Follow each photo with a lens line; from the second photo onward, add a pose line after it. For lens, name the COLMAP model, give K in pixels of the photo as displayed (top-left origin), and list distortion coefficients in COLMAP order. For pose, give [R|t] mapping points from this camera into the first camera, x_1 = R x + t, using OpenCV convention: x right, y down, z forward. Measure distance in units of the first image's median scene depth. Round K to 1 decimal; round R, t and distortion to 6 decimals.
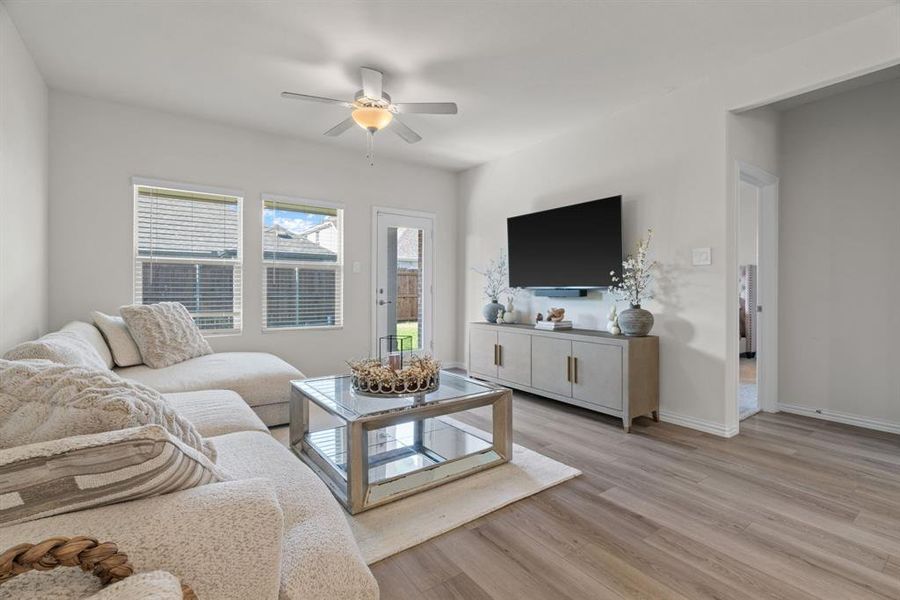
lens RADIAL K [[403.3, 0, 453.1], [0, 403.3, 290.0], [0, 0, 1]] dist [-0.001243, -0.000112]
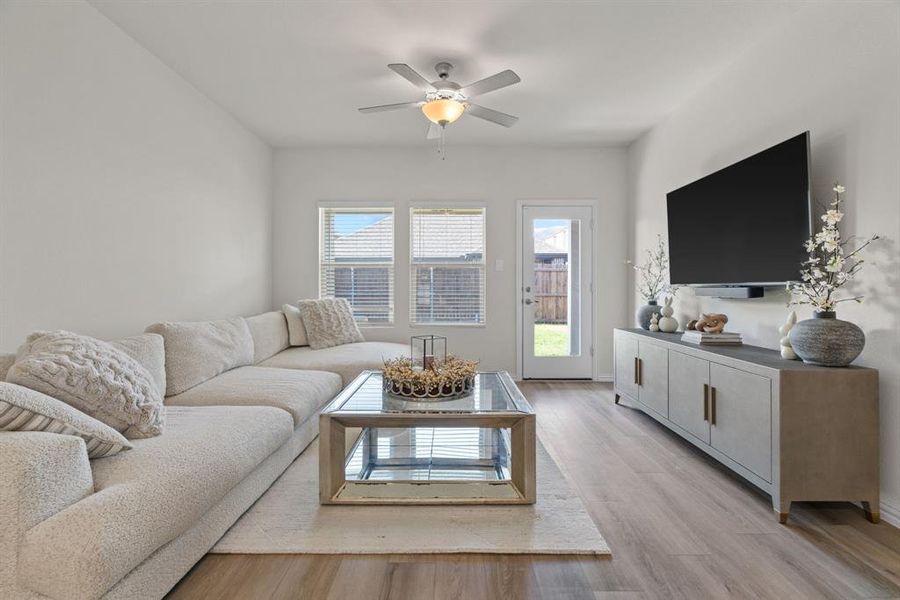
lens RADIAL K [[407.4, 0, 455.0], [0, 407.4, 288.3], [0, 0, 1]] dist [-0.000899, -0.000016]
pose [[0.811554, -0.001805, -0.584275, 0.343742], [0.000776, 0.999998, -0.002013, 0.002700], [0.584277, 0.001180, 0.811554, 0.188494]]
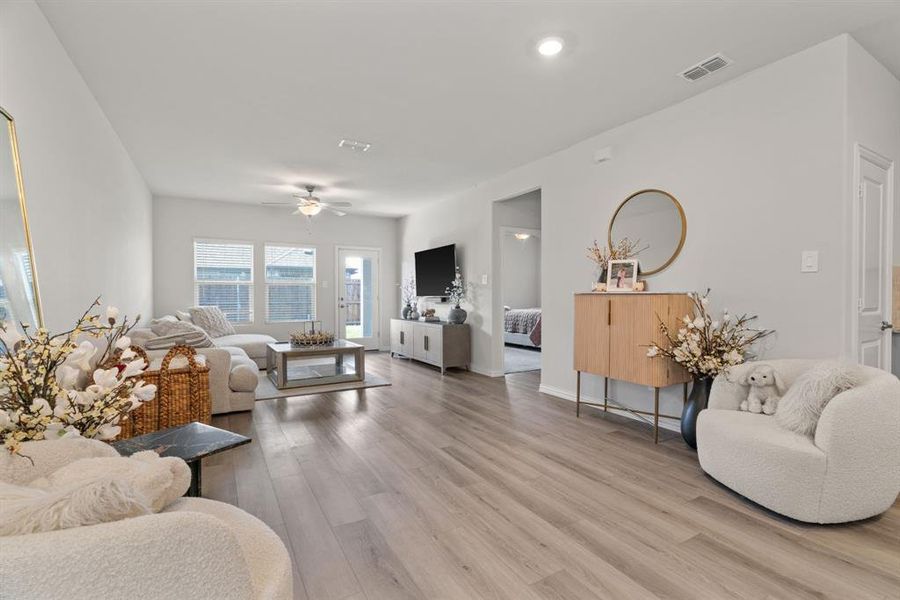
lens RADIAL K [[401.8, 0, 450.0], [0, 401.8, 300.0], [0, 0, 1]] dist [0.000849, 0.000270]
pose [[0.994932, -0.004581, -0.100445, 0.569902], [0.005478, 0.999947, 0.008664, -0.006527], [0.100400, -0.009170, 0.994905, -0.733566]]
